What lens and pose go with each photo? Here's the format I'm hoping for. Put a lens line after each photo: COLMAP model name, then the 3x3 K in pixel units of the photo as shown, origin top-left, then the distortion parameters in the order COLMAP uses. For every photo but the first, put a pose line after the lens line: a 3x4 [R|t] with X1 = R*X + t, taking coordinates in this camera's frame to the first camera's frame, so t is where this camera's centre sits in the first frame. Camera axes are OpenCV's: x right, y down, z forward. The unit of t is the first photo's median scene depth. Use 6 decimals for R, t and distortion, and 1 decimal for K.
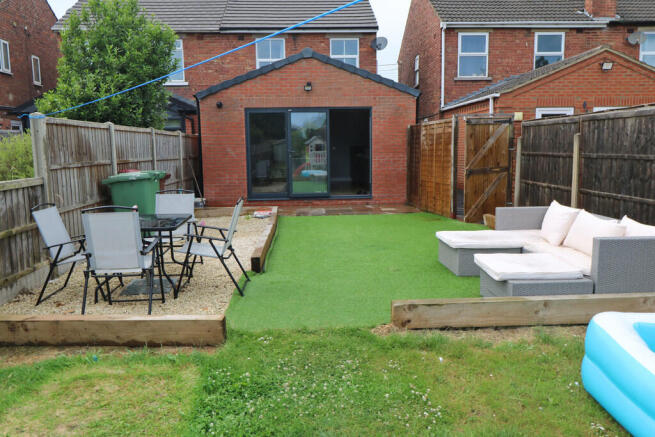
lens RADIAL K [[482.4, 0, 327.5], [0, 482.4, 218.5], [0, 0, 1]] dist [-0.005854, -0.002611]
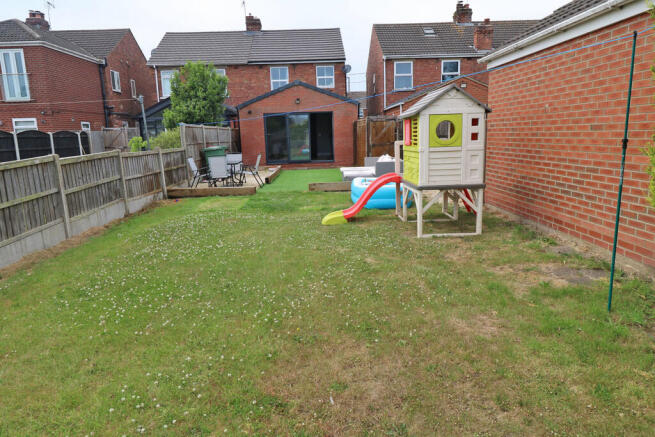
lens RADIAL K [[436.7, 0, 327.5], [0, 436.7, 218.5], [0, 0, 1]] dist [0.001065, -0.000078]
pose [[0.999214, -0.010274, -0.038280, 0.119629], [0.011887, 0.999040, 0.042161, 0.094025], [0.037810, -0.042583, 0.998377, -0.608331]]
